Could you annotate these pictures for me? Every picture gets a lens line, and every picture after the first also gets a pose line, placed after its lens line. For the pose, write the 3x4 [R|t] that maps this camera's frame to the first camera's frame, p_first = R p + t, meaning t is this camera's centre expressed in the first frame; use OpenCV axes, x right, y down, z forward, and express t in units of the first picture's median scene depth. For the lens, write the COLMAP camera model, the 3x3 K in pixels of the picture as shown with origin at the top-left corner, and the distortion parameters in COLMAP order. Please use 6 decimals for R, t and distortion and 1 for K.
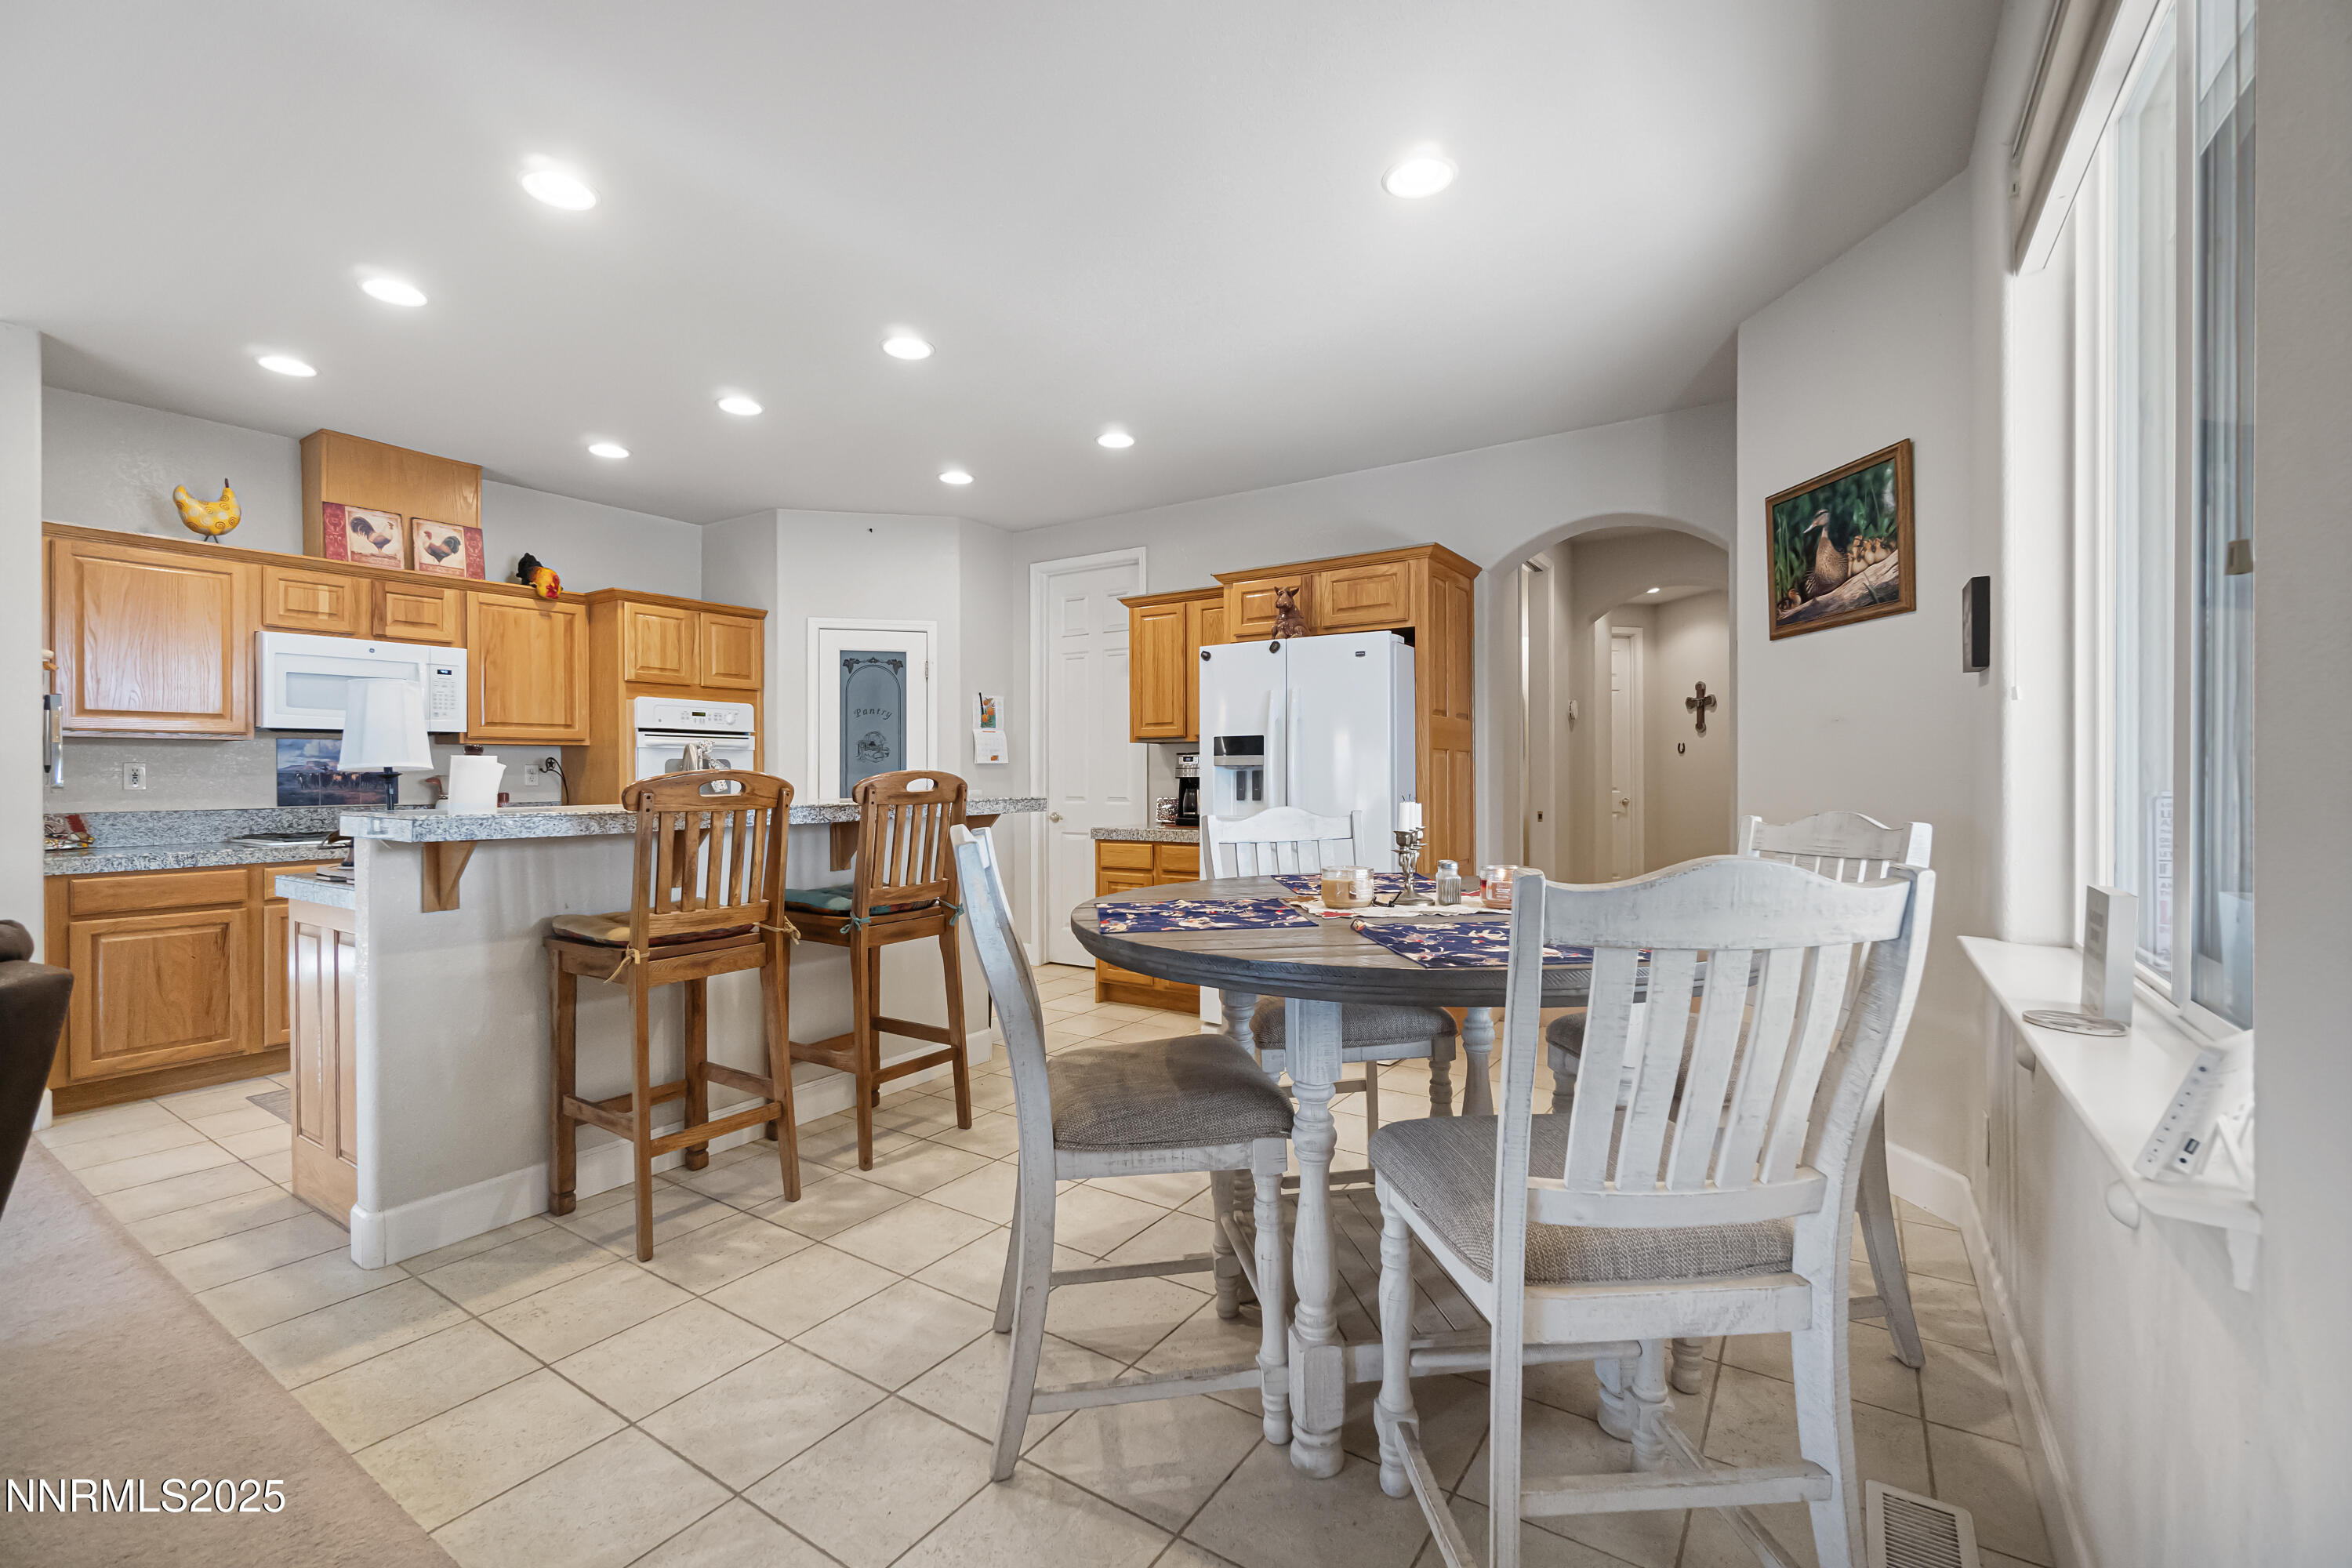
lens RADIAL K [[1011.5, 0, 1167.9], [0, 1011.5, 778.7], [0, 0, 1]] dist [-0.007280, 0.002297]
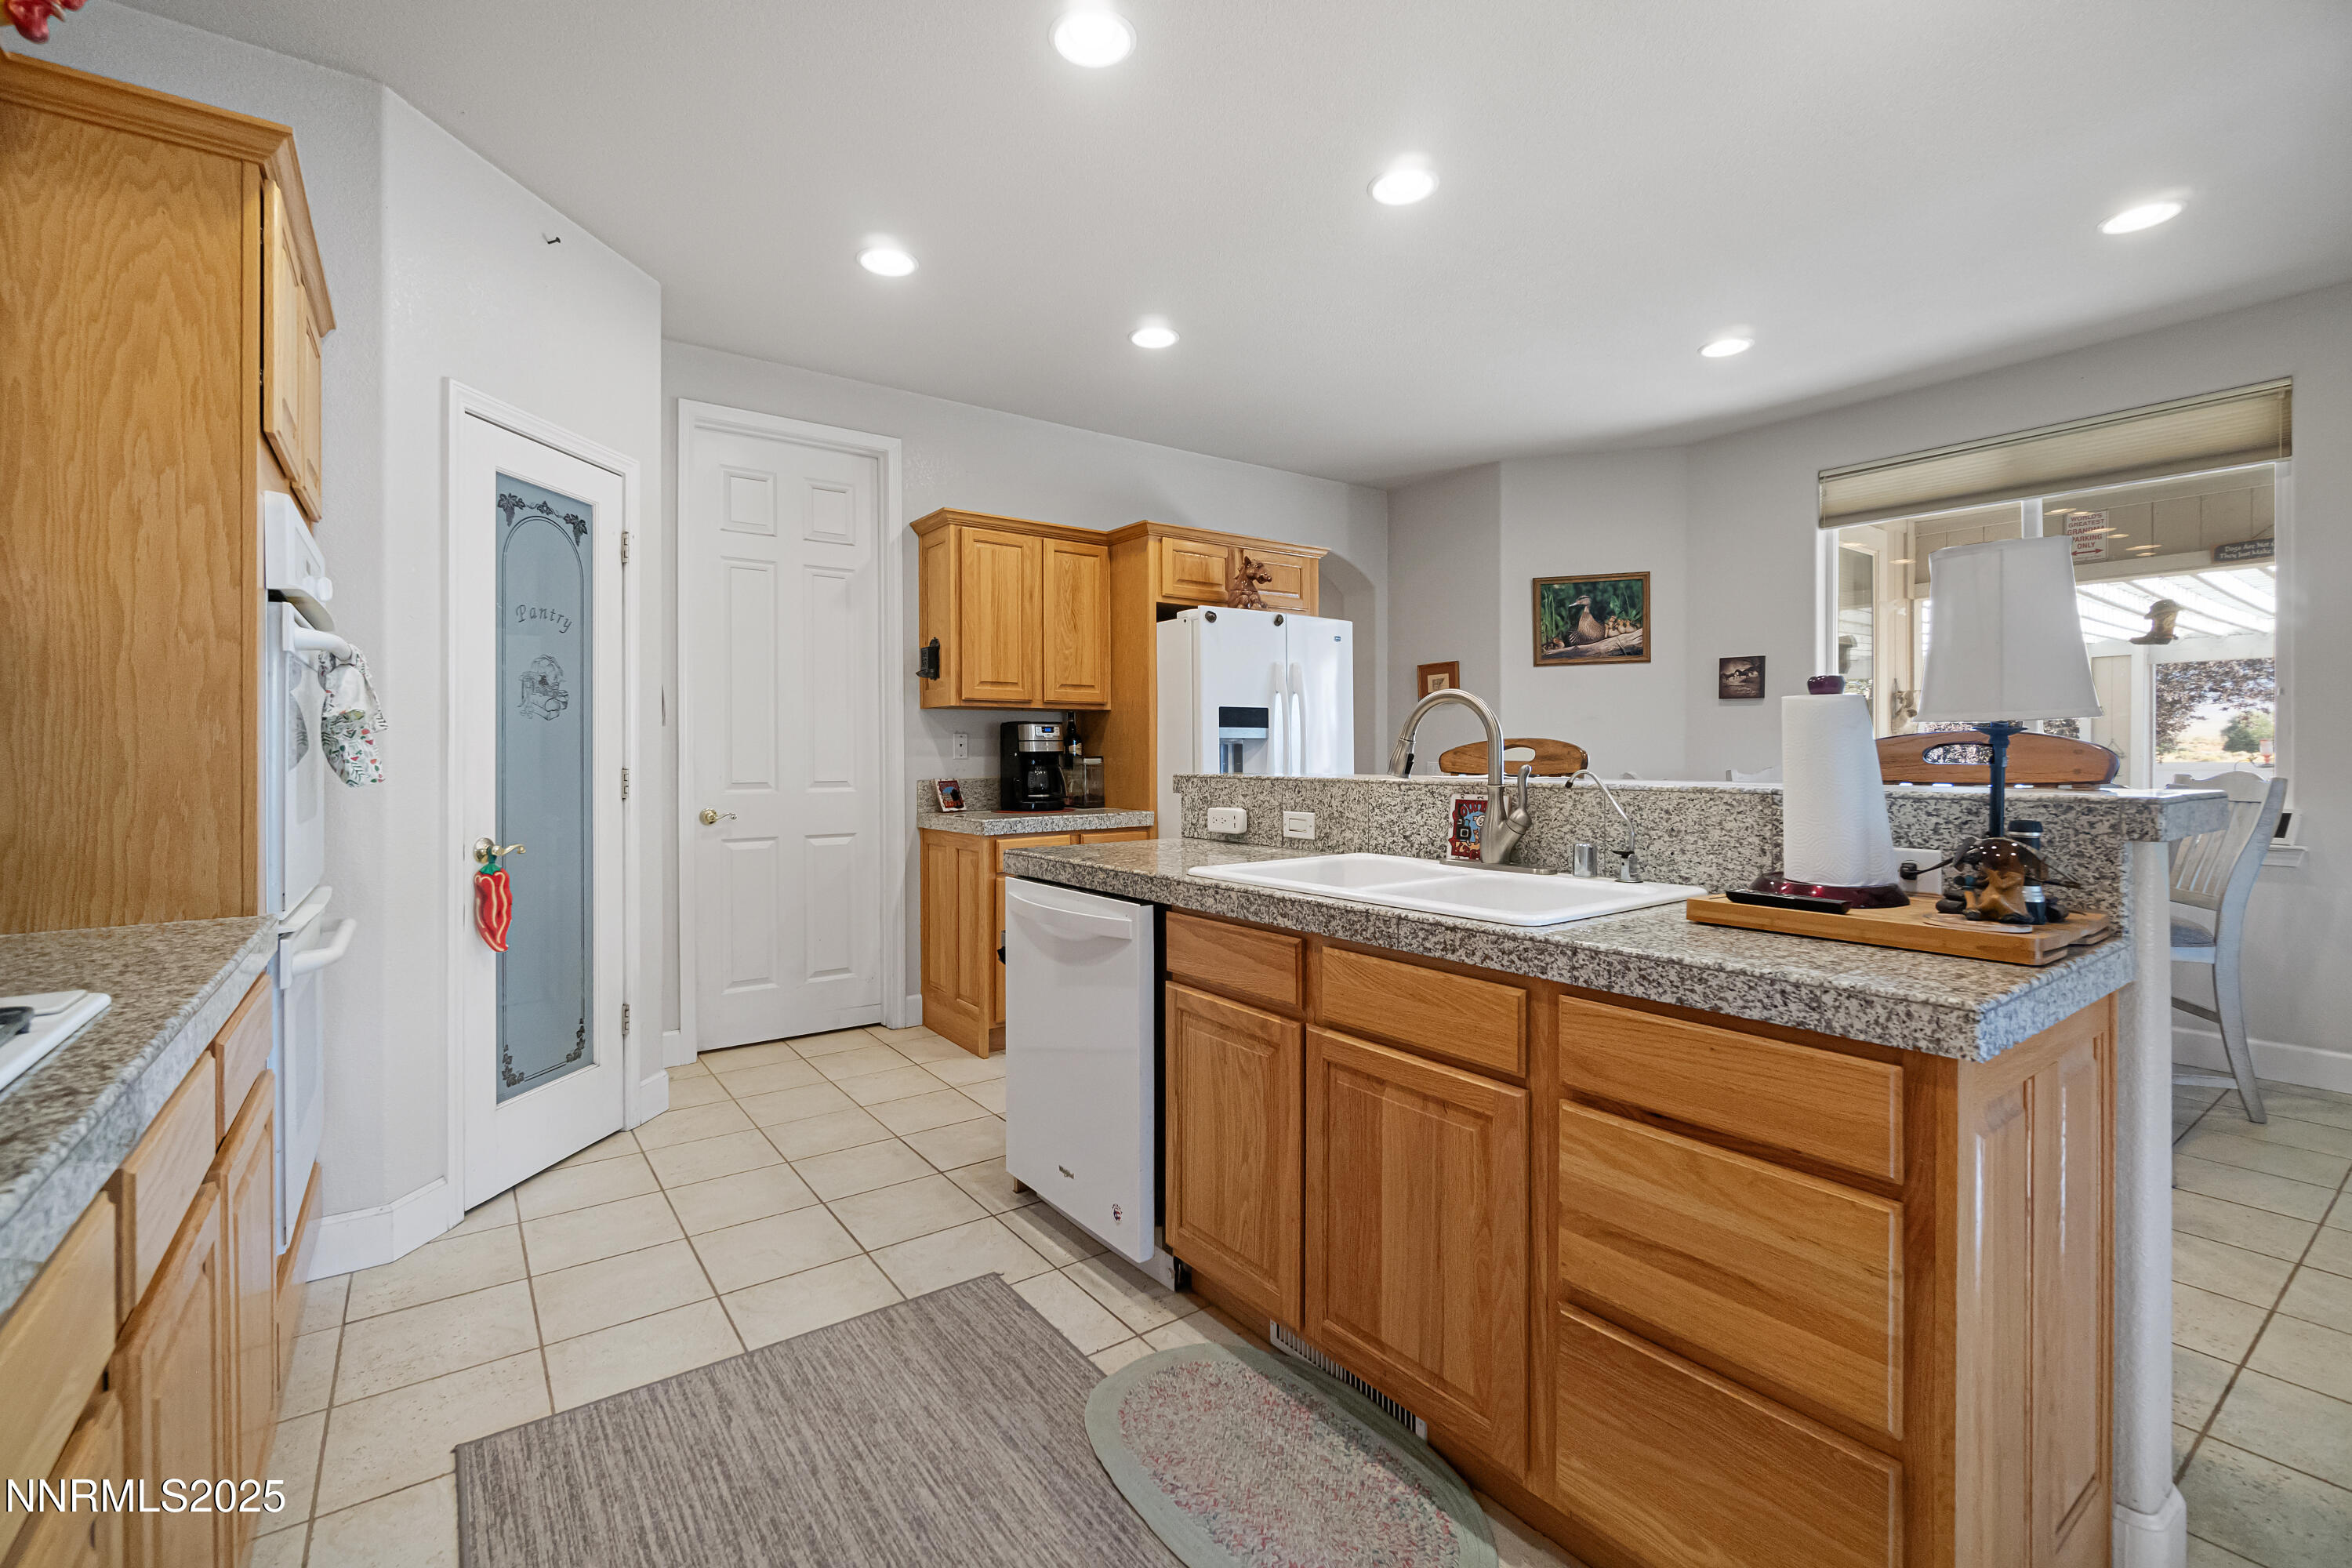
lens RADIAL K [[1011.5, 0, 1152.1], [0, 1011.5, 756.9], [0, 0, 1]] dist [-0.007280, 0.002297]
pose [[0.355941, -0.001204, 0.934508, -0.952641], [0.005960, 0.999982, -0.000982, 0.006071], [-0.934489, 0.005919, 0.355942, 0.828038]]
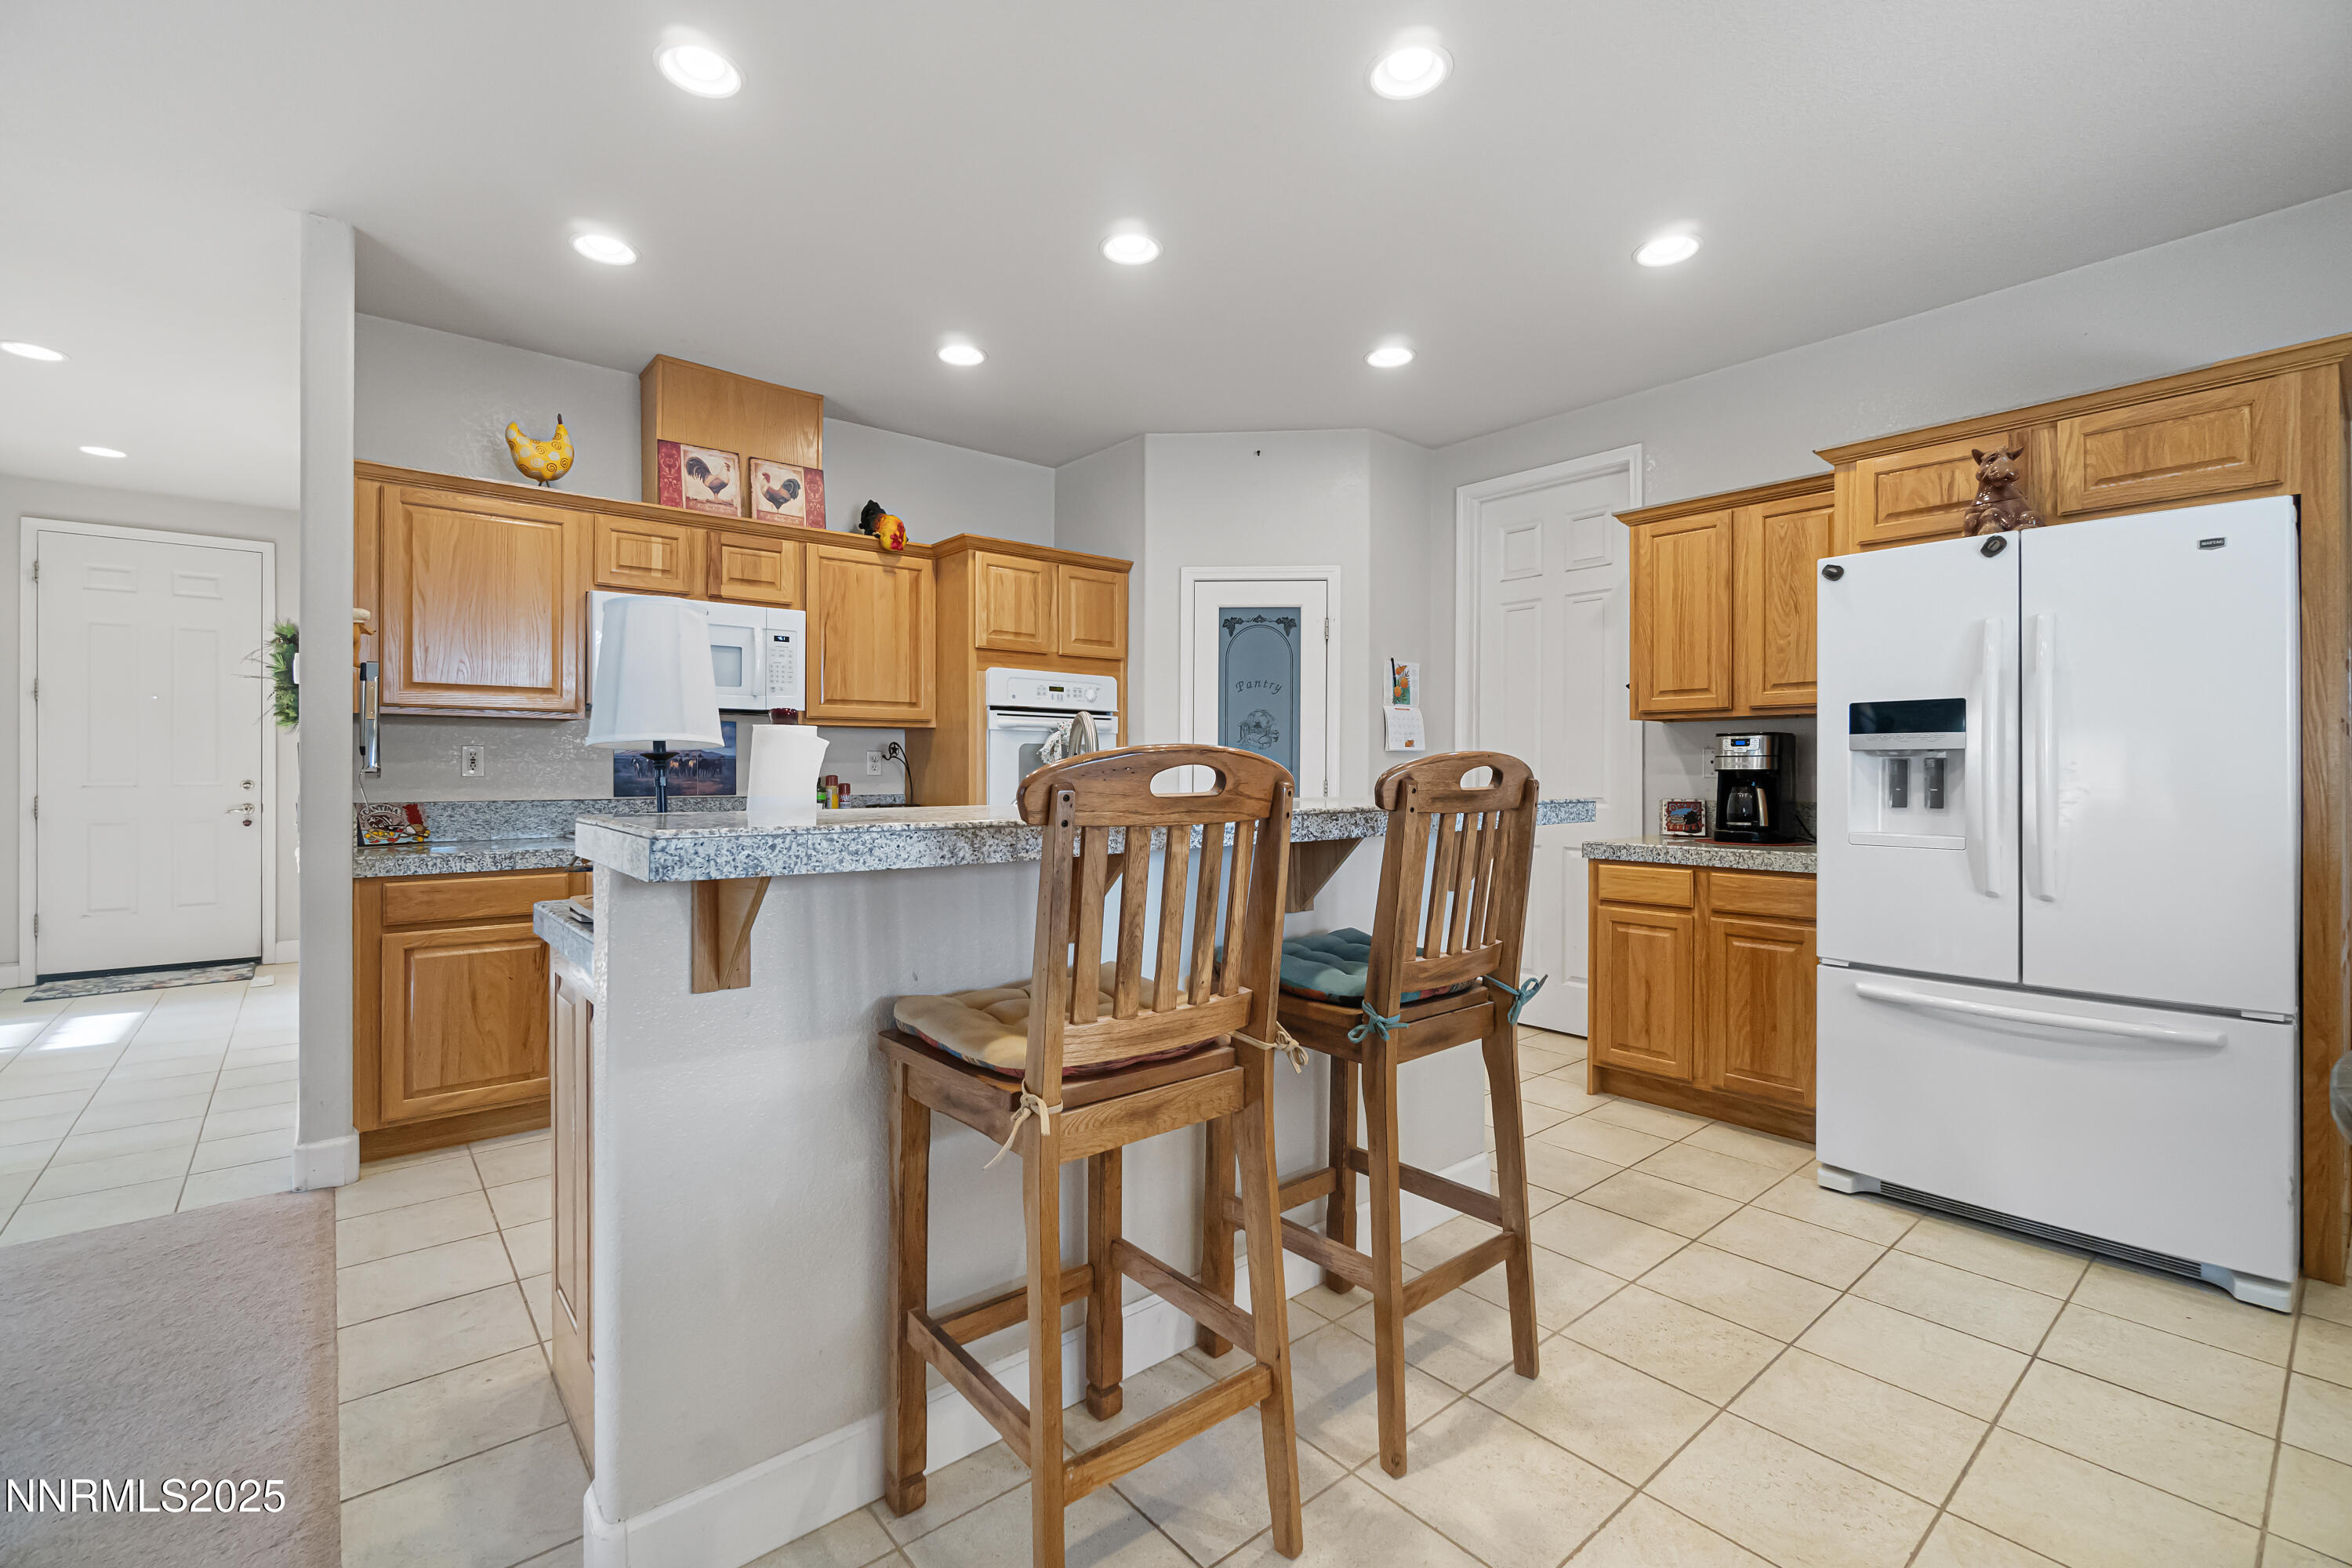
lens RADIAL K [[1011.5, 0, 1170.7], [0, 1011.5, 772.5], [0, 0, 1]] dist [-0.007280, 0.002297]
pose [[0.960314, 0.006276, -0.278851, -0.204723], [-0.006535, 0.999979, 0.000001, 0.003757], [0.278846, 0.001821, 0.960334, 0.336654]]
